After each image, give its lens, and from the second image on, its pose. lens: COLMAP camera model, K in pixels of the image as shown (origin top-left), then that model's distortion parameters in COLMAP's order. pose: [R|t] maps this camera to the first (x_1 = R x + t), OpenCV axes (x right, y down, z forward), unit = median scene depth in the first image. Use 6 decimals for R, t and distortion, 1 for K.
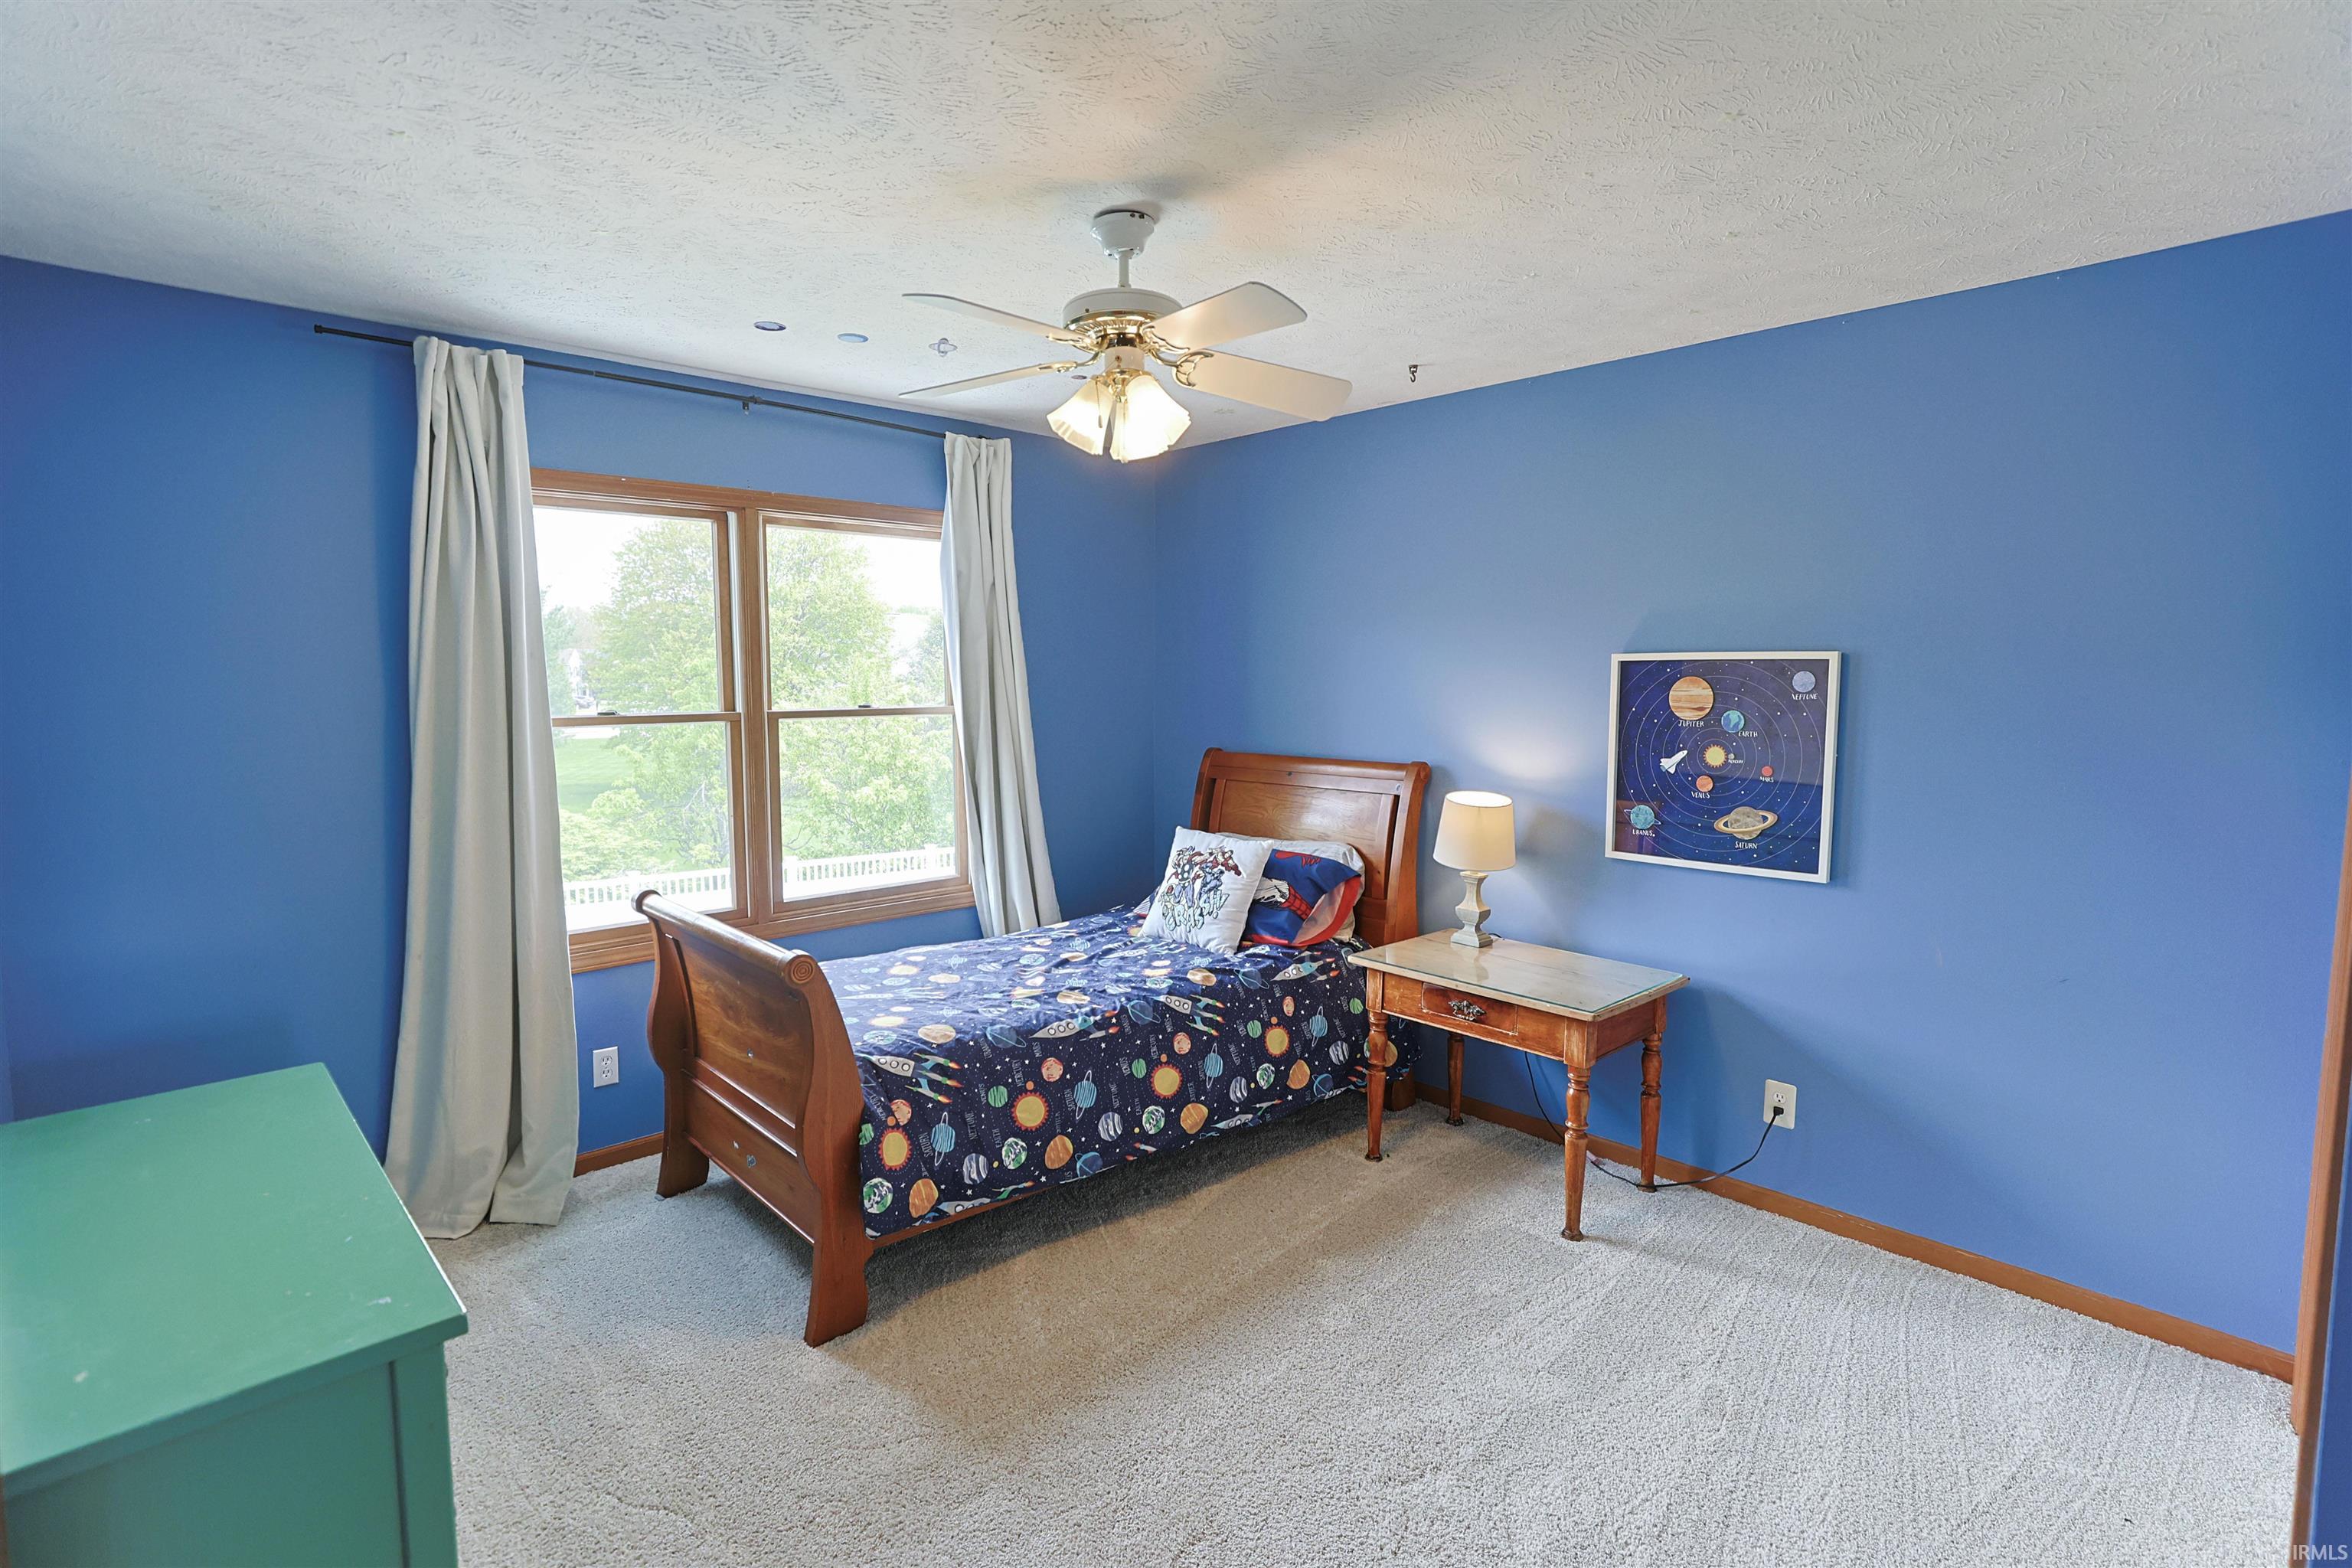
lens RADIAL K [[1144.2, 0, 1187.6], [0, 1144.2, 773.7], [0, 0, 1]] dist [-0.011268, 0.009212]
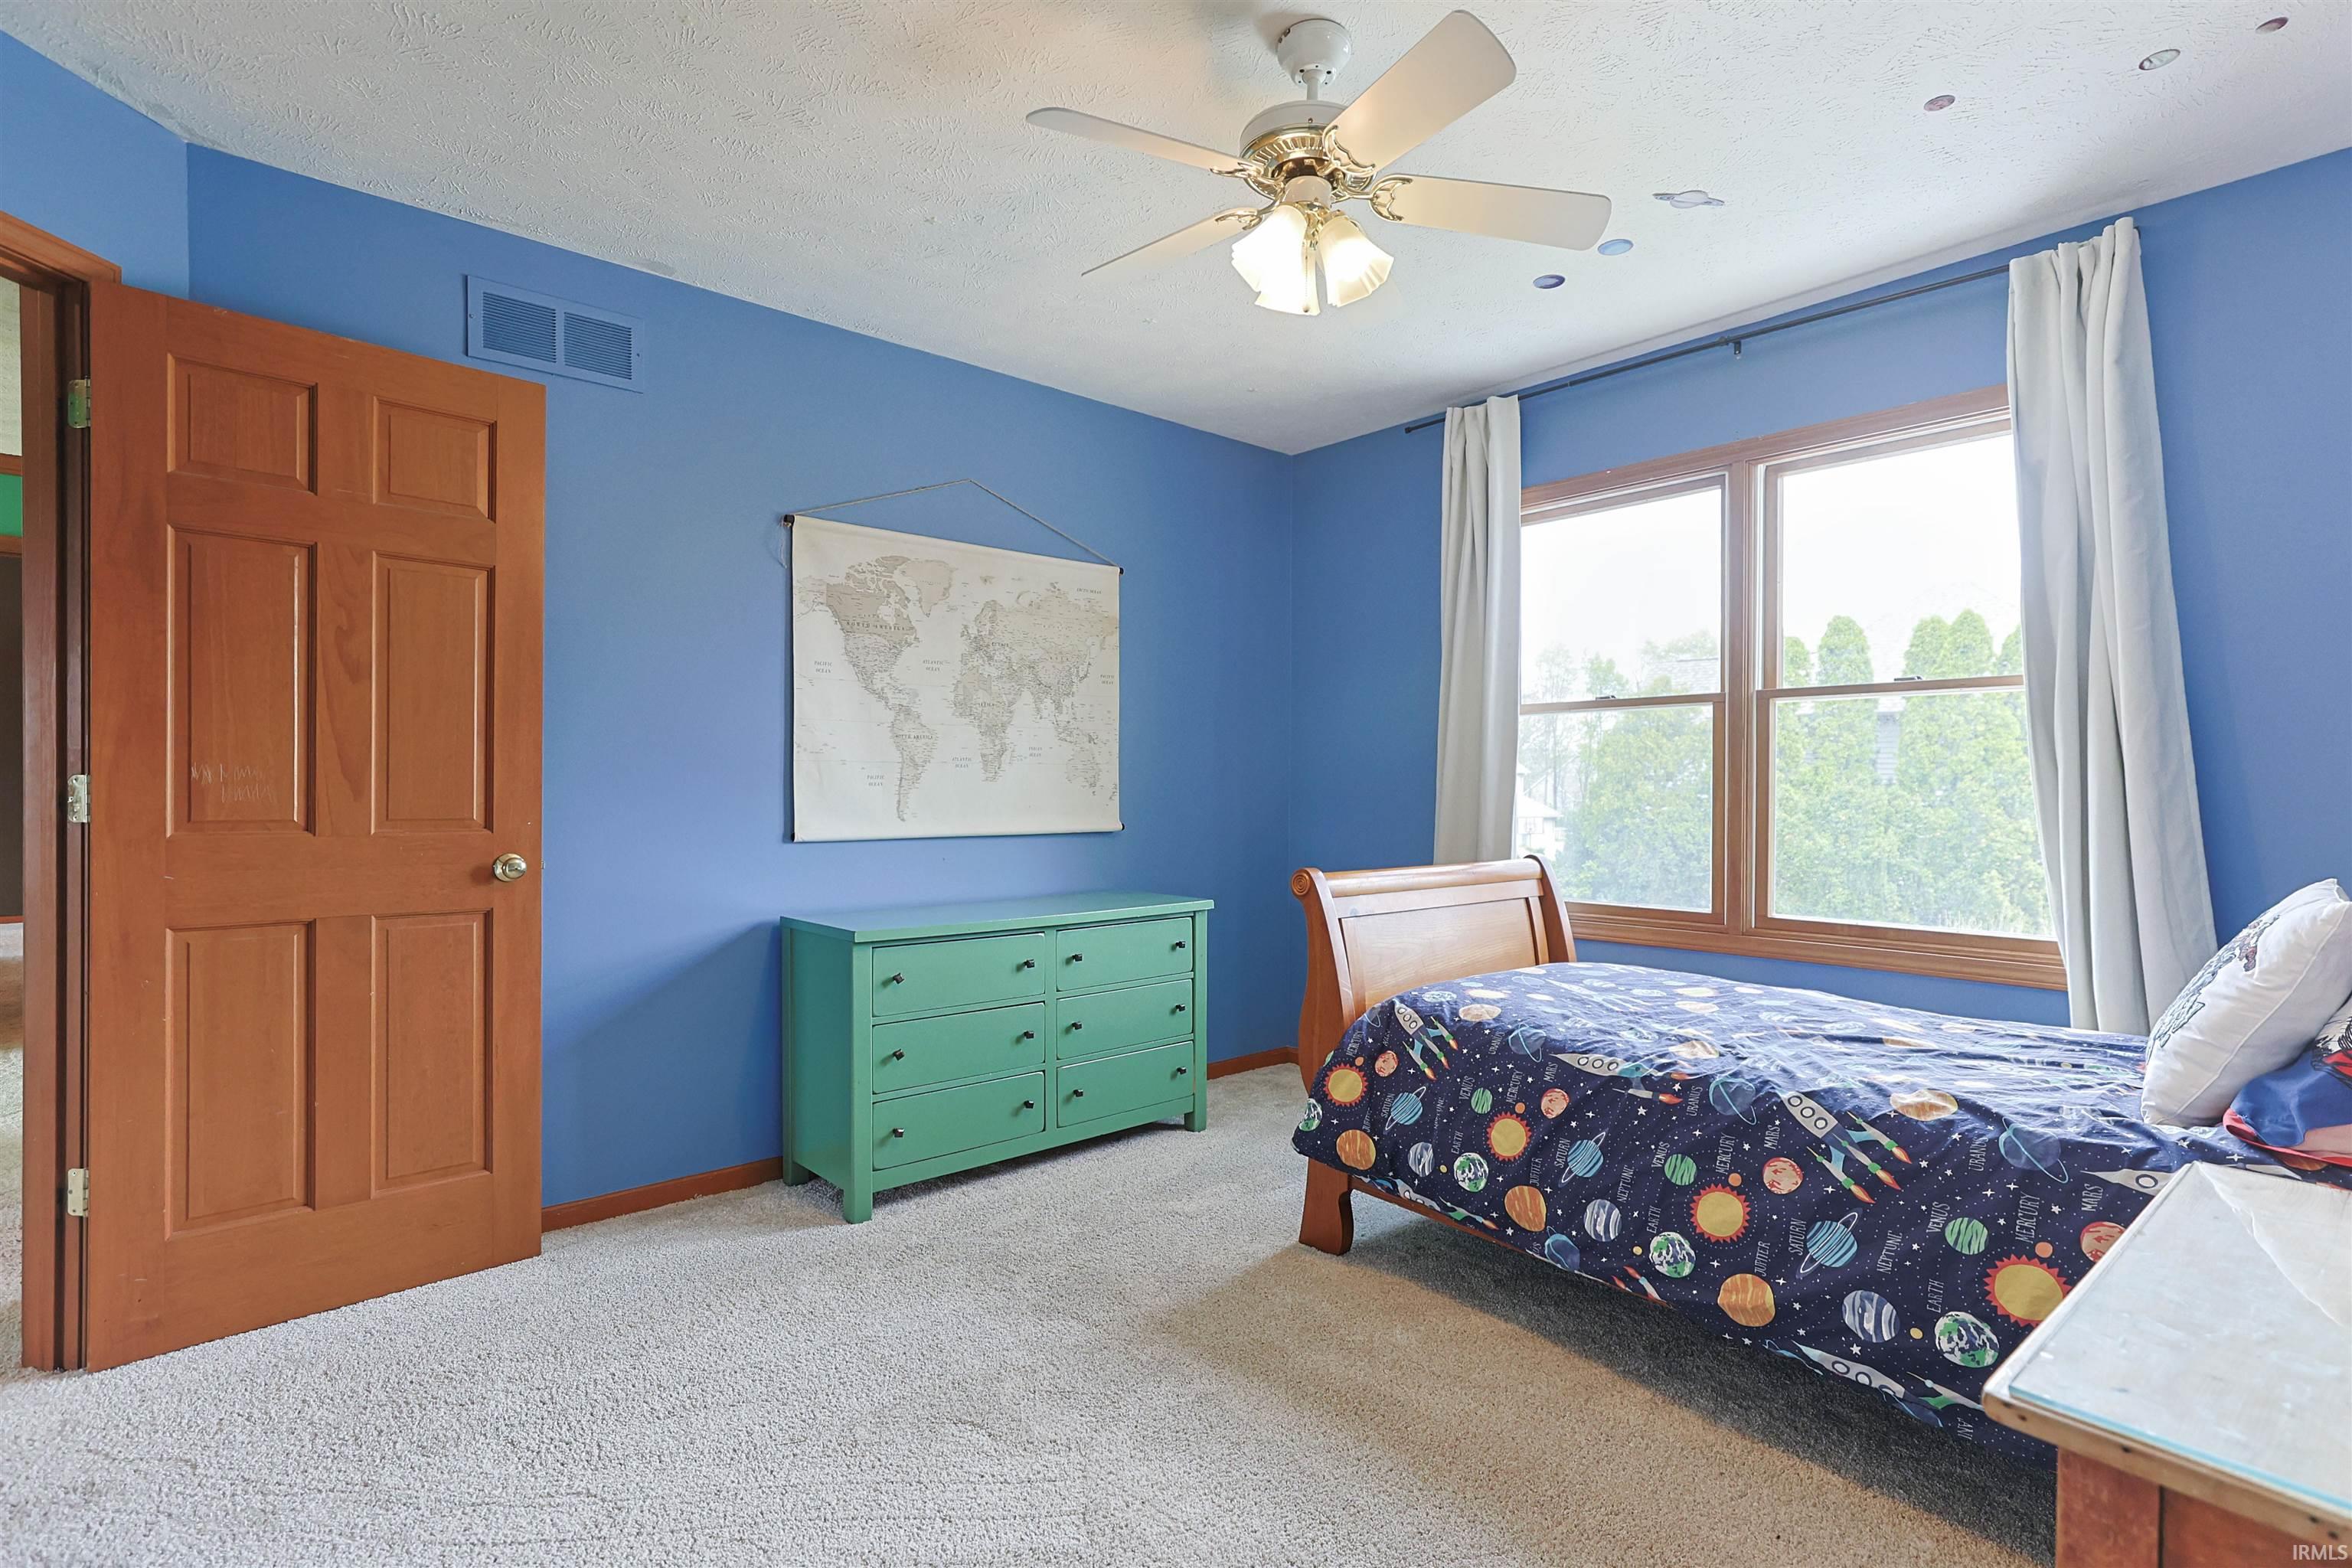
lens RADIAL K [[1144.2, 0, 1198.5], [0, 1144.2, 794.9], [0, 0, 1]] dist [-0.011268, 0.009212]
pose [[-0.036851, 0.004311, -0.999311, 0.630633], [-0.094789, 0.995467, 0.007790, 0.071112], [0.994815, 0.095011, -0.036276, 0.760765]]
